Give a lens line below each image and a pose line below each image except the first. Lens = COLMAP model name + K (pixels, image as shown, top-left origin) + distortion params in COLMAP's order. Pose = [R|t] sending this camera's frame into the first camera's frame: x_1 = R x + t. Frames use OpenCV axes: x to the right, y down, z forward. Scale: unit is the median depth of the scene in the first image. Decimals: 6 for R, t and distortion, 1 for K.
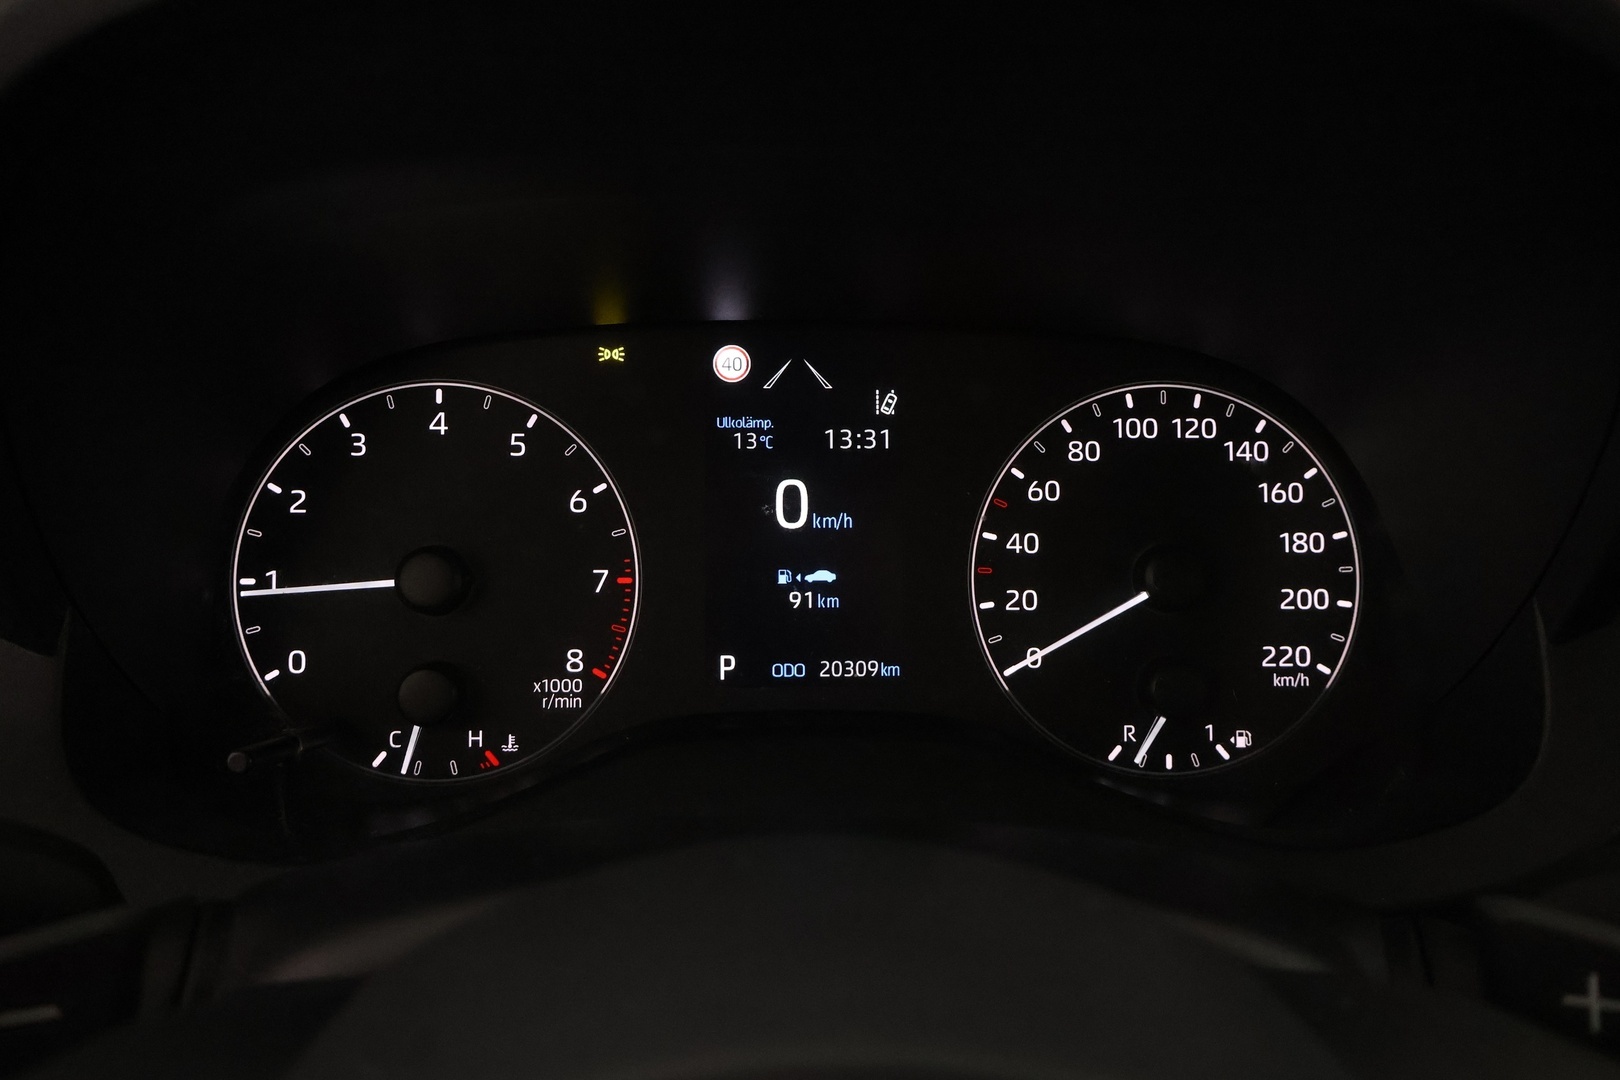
lens RADIAL K [[1360.0, 0, 808.9], [0, 1360.0, 545.2], [0, 0, 1]] dist [-0.002943, -0.000573]
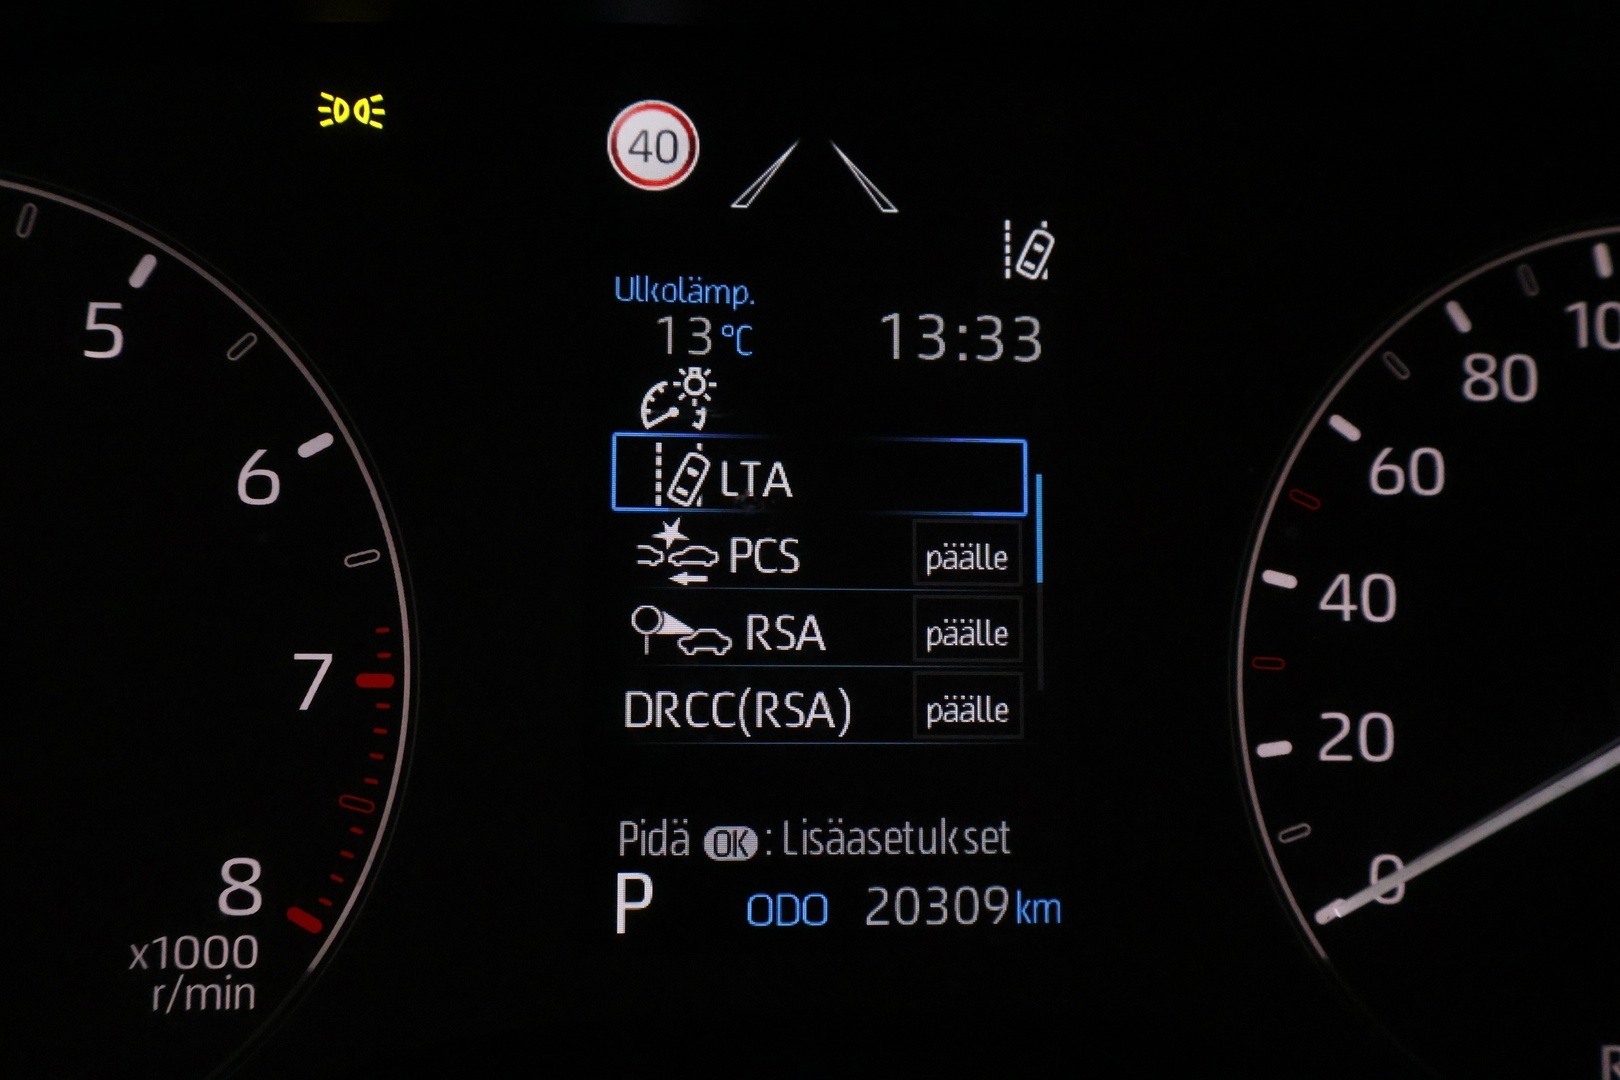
lens RADIAL K [[2073.9, 0, 812.3], [0, 2073.9, 535.8], [0, 0, 1]] dist [0.025415, 0.000000]
pose [[0.997669, 0.013782, 0.066834, -0.049643], [-0.011676, 0.999426, -0.031801, 0.001771], [-0.067234, 0.030946, 0.997257, 0.387802]]
